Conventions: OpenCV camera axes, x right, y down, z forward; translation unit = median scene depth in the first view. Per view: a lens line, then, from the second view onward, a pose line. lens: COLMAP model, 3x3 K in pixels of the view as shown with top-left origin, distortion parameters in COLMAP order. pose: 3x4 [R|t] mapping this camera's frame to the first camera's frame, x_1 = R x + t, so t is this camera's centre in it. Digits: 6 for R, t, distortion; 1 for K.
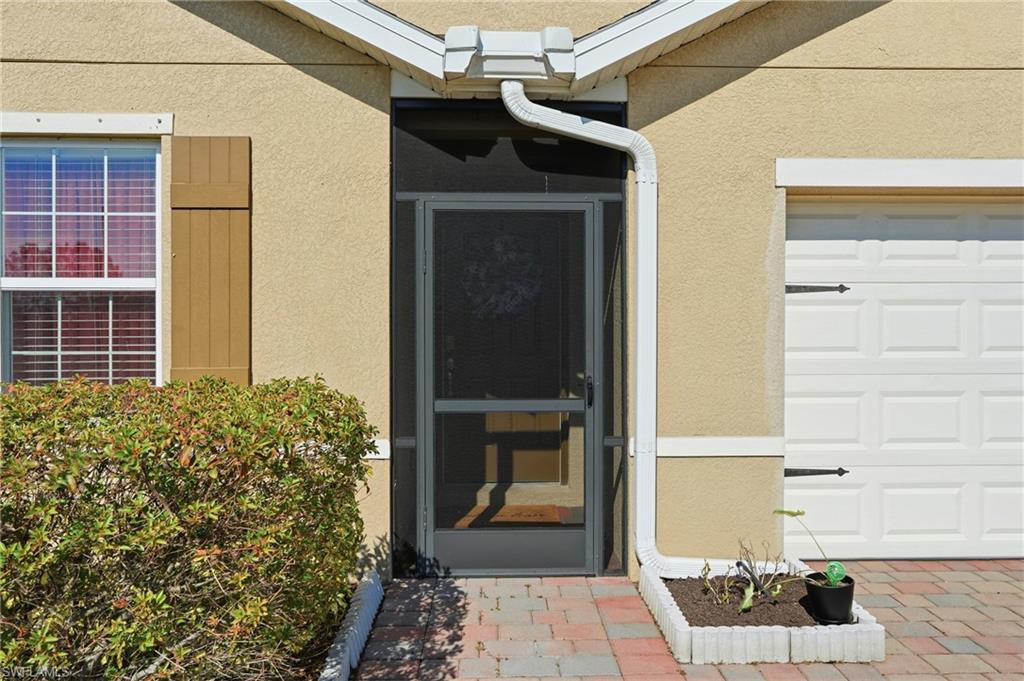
lens RADIAL K [[726.4, 0, 509.6], [0, 726.4, 342.8], [0, 0, 1]] dist [0.000384, 0.006701]
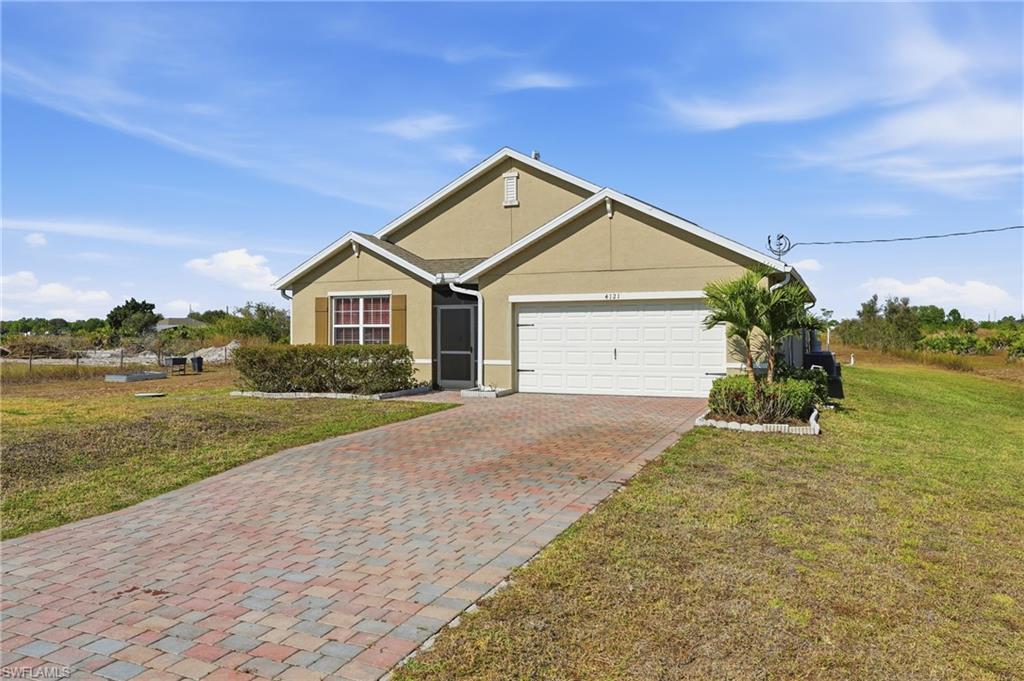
lens RADIAL K [[726.4, 0, 520.3], [0, 726.4, 317.0], [0, 0, 1]] dist [0.000384, 0.006701]
pose [[0.908039, -0.008086, -0.418808, 2.259753], [0.001192, 0.999860, -0.016720, -0.057201], [0.418885, 0.014683, 0.907921, -2.926694]]
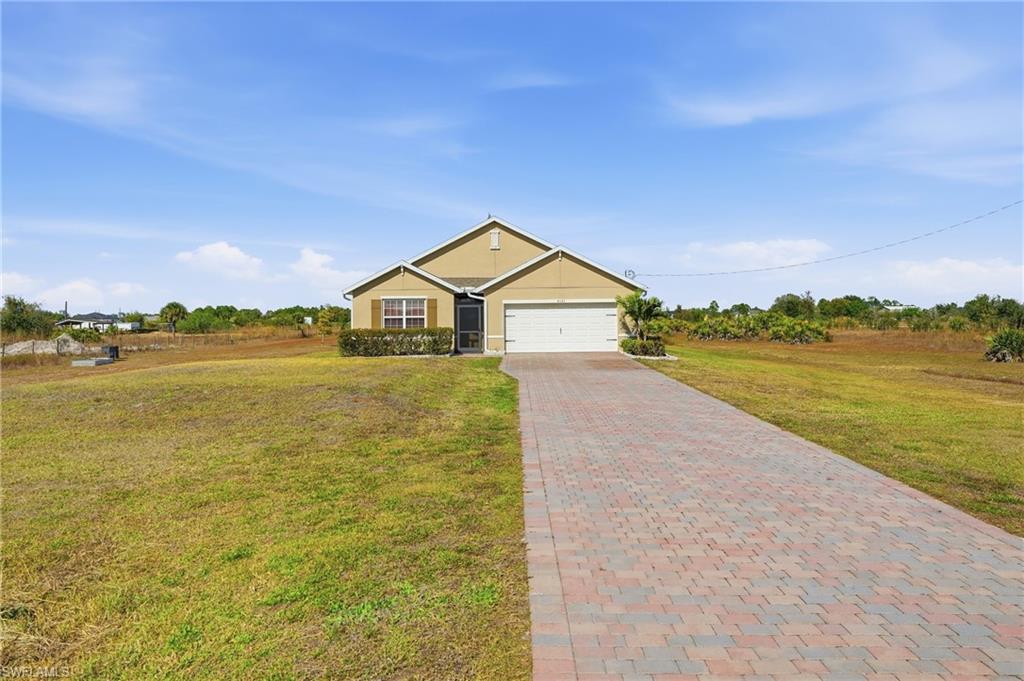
lens RADIAL K [[726.4, 0, 510.4], [0, 726.4, 316.7], [0, 0, 1]] dist [0.000384, 0.006701]
pose [[0.999572, -0.007696, -0.028237, 0.677847], [0.007567, 0.999960, -0.004680, -0.037671], [0.028272, 0.004464, 0.999590, -6.932427]]
